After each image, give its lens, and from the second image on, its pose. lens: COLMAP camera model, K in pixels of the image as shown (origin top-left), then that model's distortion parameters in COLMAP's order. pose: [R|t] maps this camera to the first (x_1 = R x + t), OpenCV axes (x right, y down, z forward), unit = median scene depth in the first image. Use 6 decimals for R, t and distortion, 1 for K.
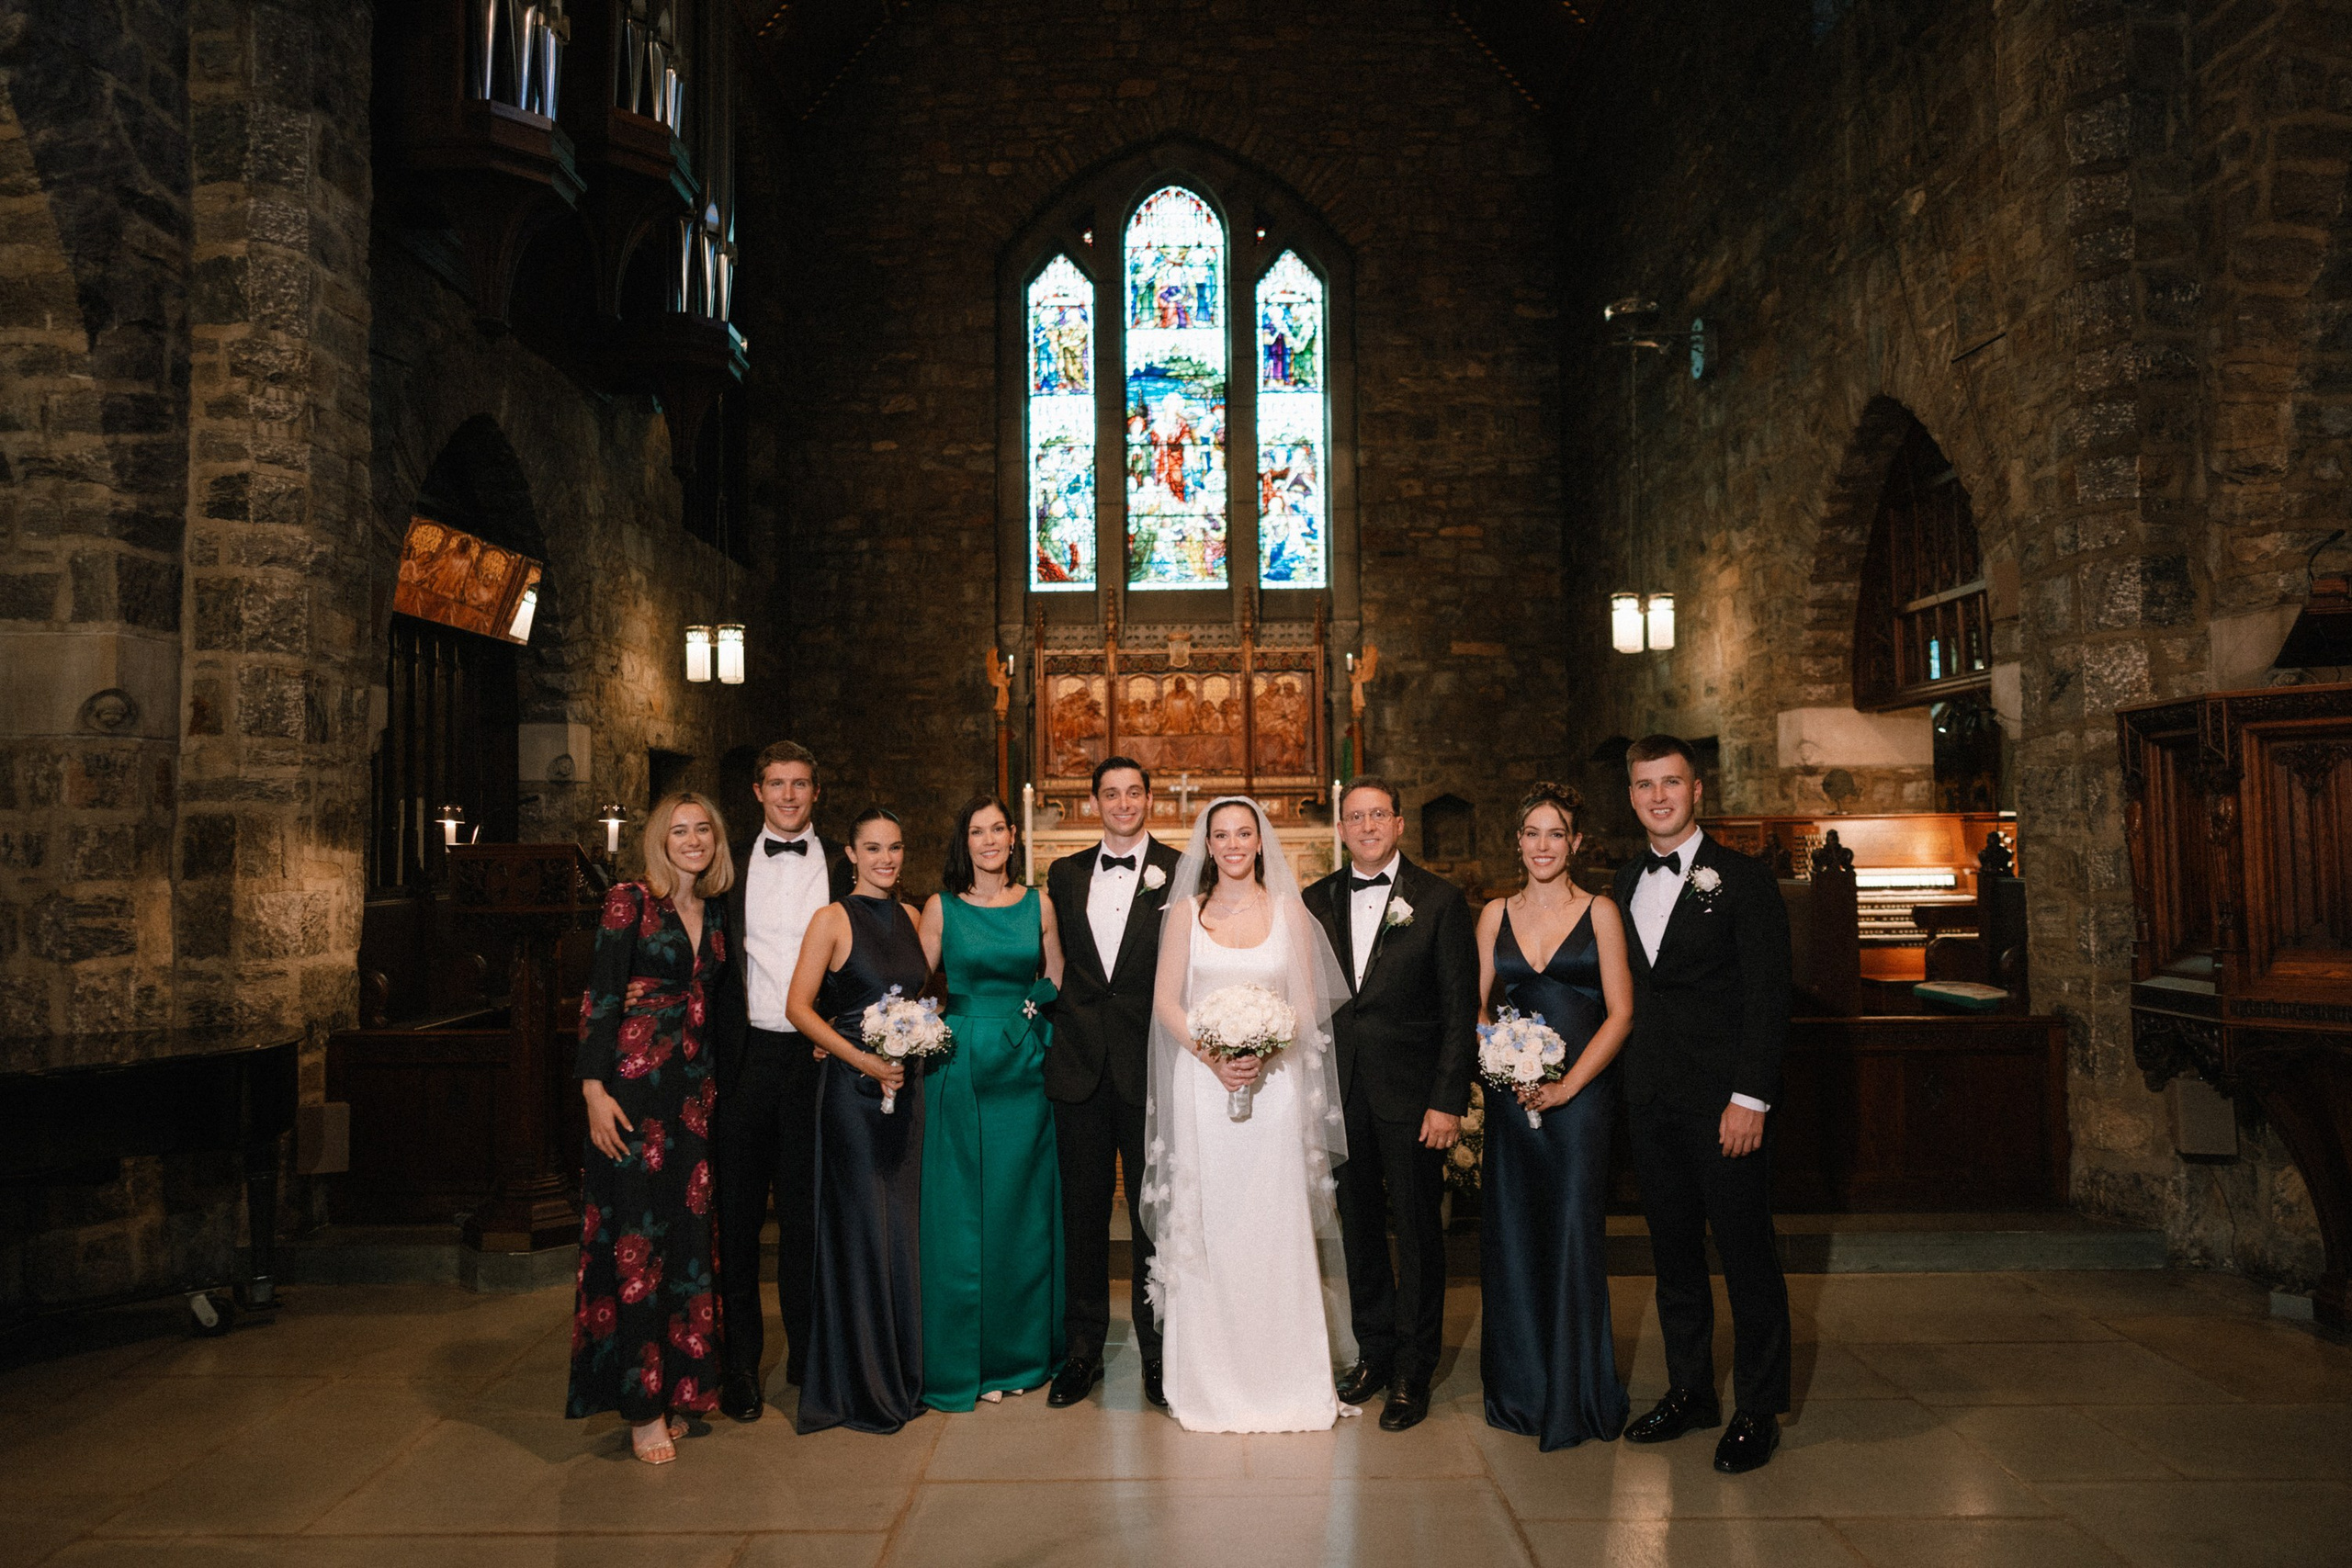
lens RADIAL K [[1572.8, 0, 1163.7], [0, 1572.8, 786.3], [0, 0, 1]] dist [-0.000545, 0.001770]
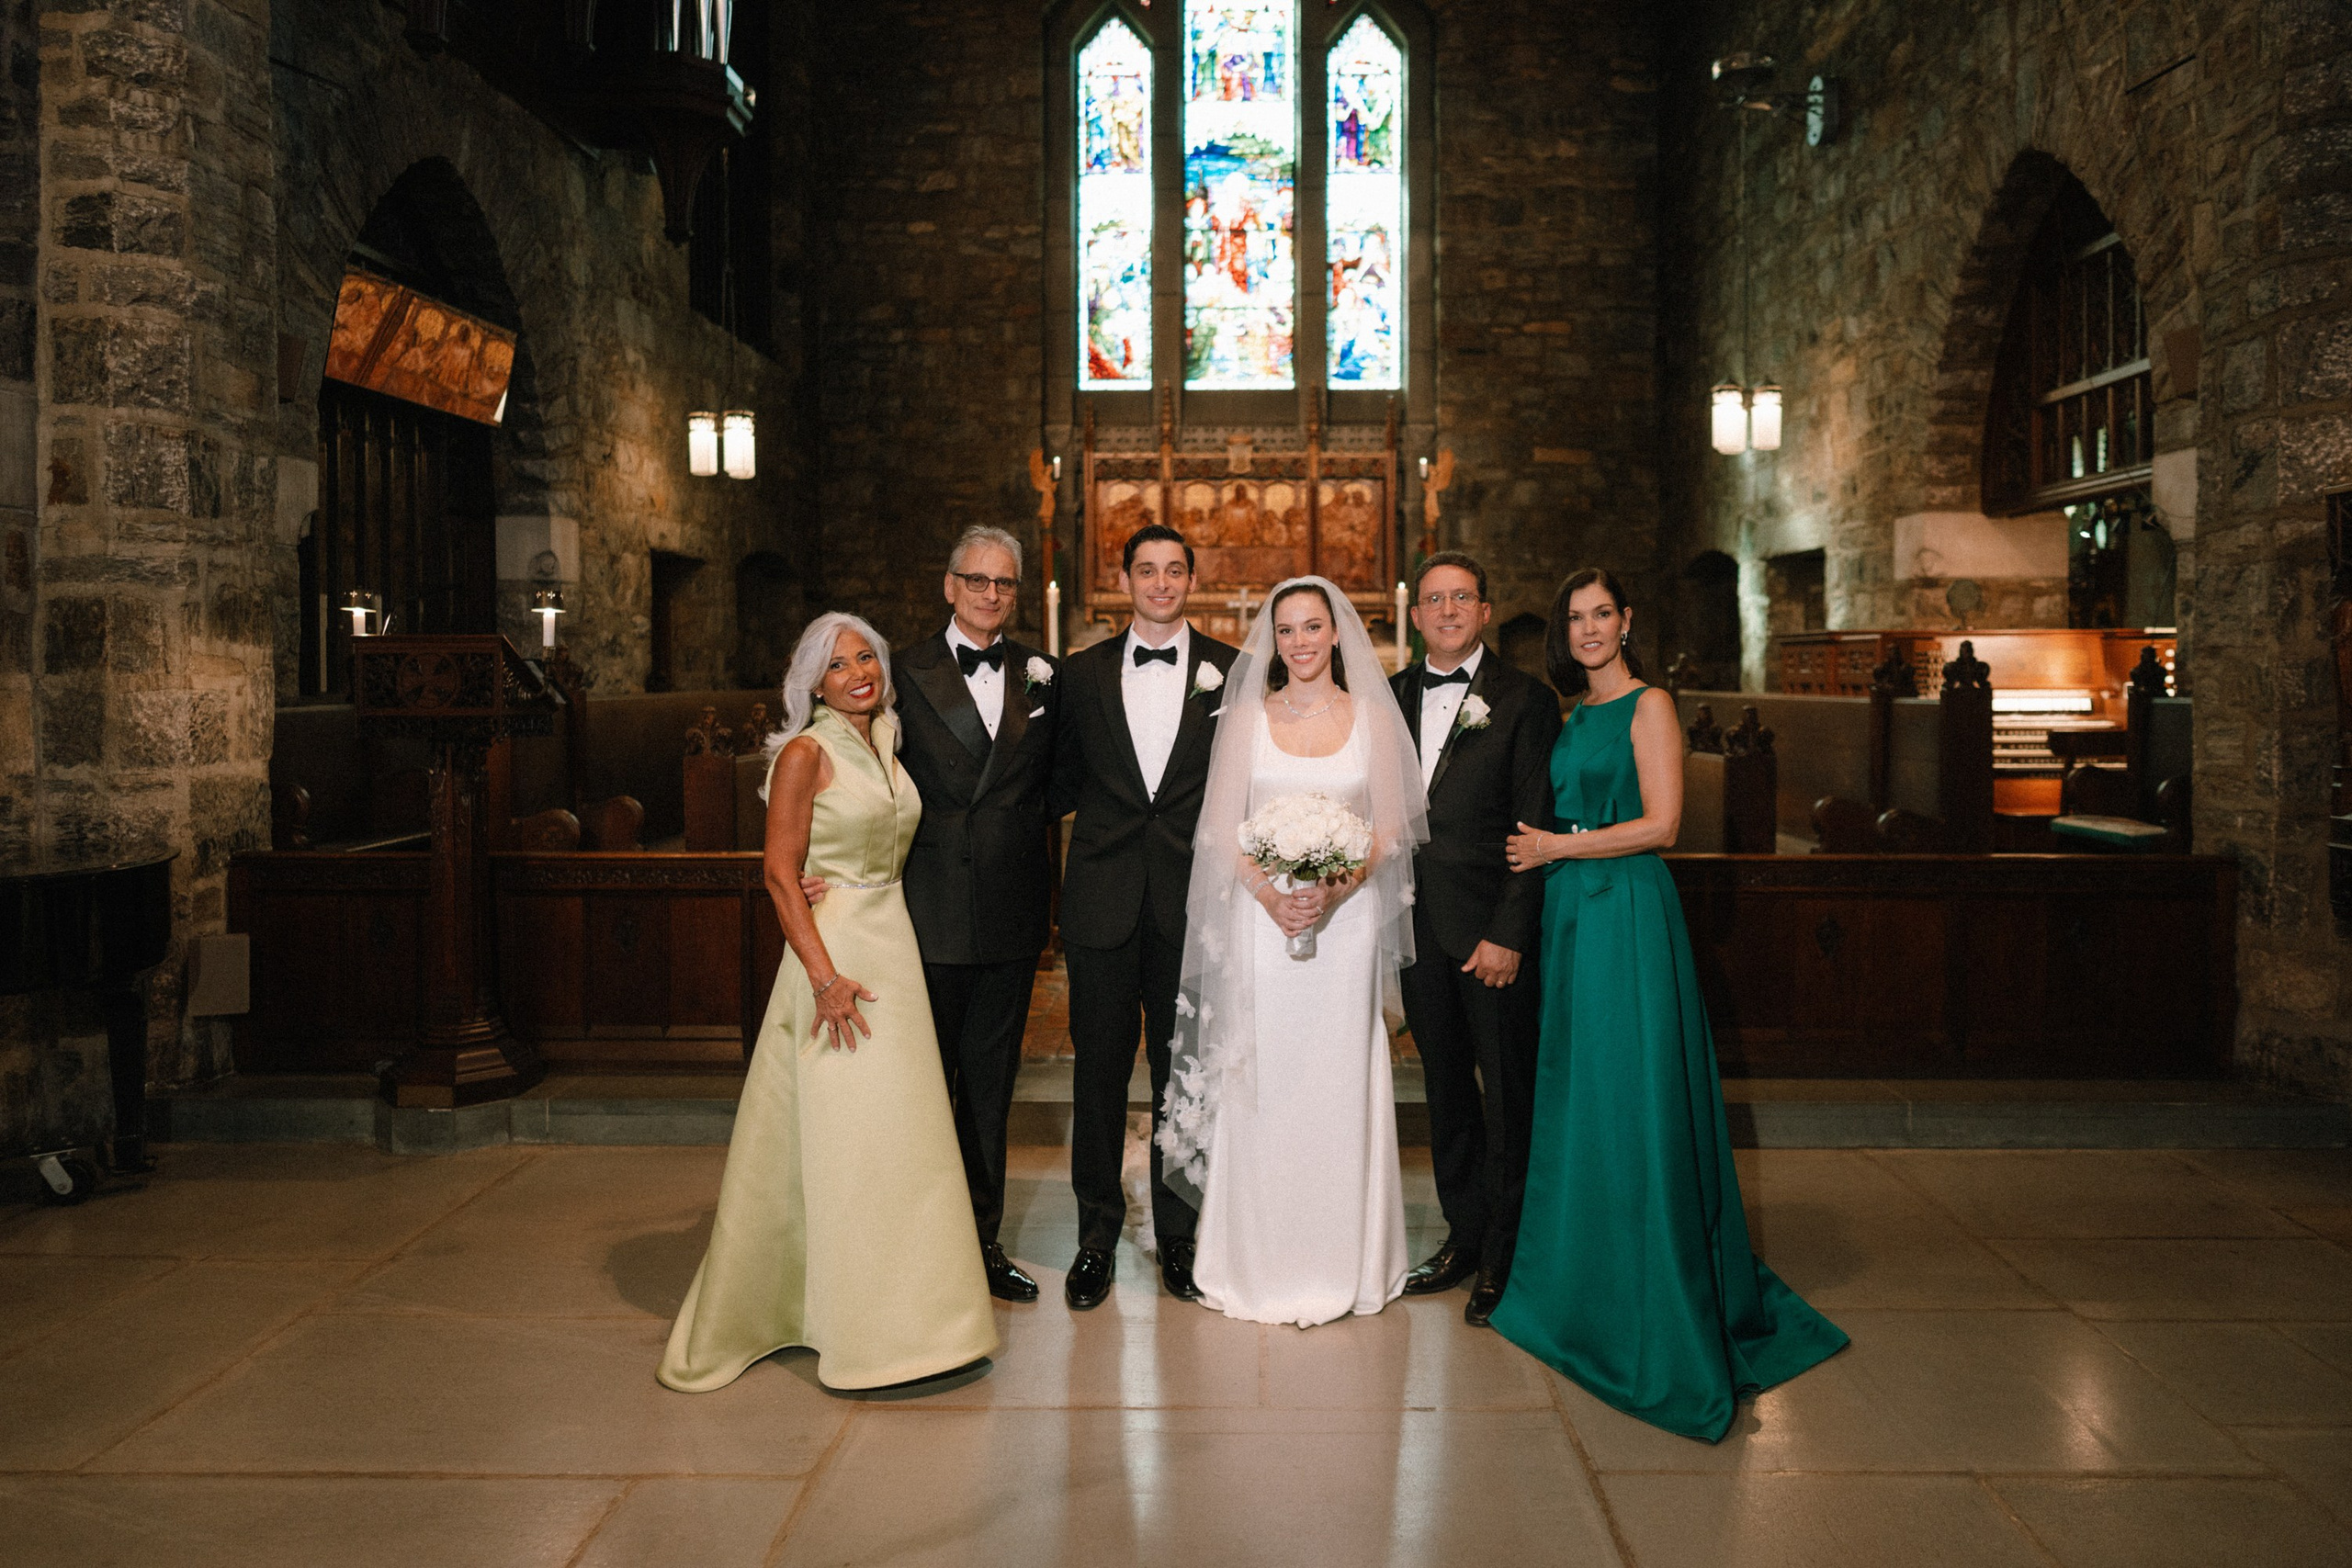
lens RADIAL K [[1609.6, 0, 1232.8], [0, 1609.6, 704.5], [0, 0, 1]] dist [-0.000958, 0.000945]
pose [[0.999948, 0.010087, -0.001450, 0.013598], [-0.009990, 0.998397, 0.055711, 0.011929], [0.002010, -0.055694, 0.998446, 0.072432]]
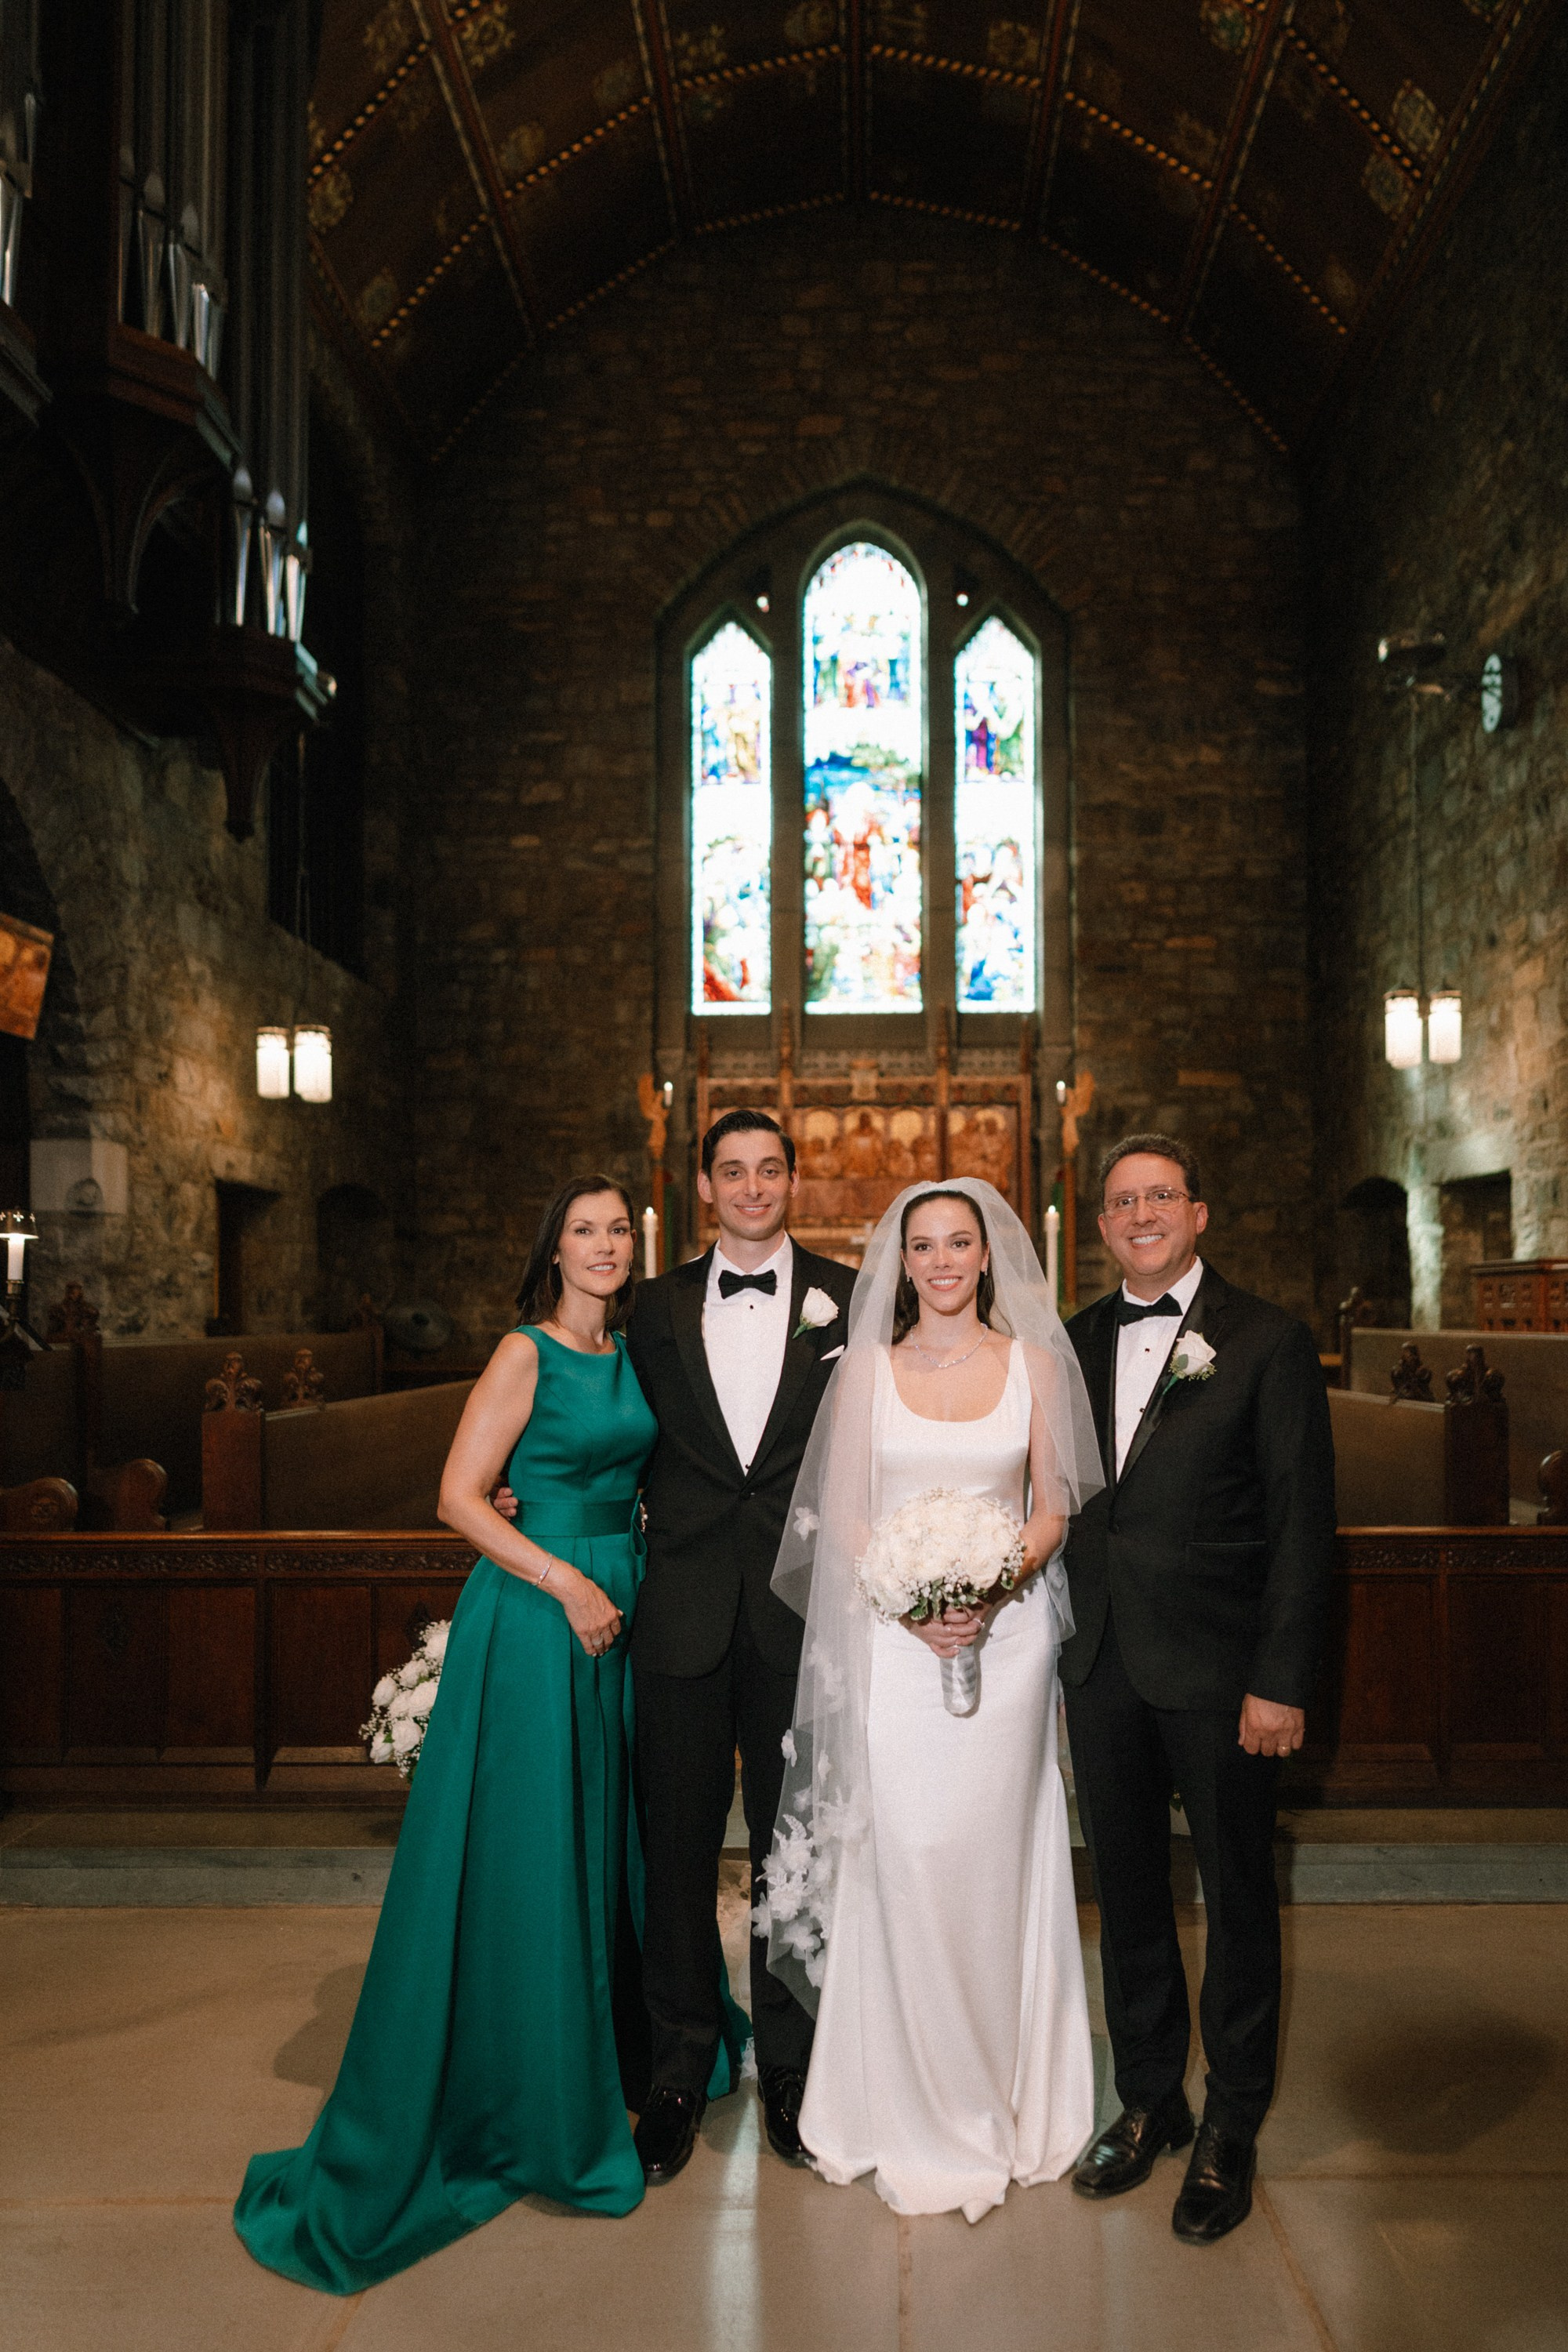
lens RADIAL K [[1613.4, 0, 857.2], [0, 1613.4, 1287.4], [0, 0, 1]] dist [0.003602, -0.005390]
pose [[0.999983, 0.005095, -0.002736, 0.013929], [-0.005039, 0.999788, 0.019947, 0.016528], [0.002837, -0.019933, 0.999797, 0.167988]]
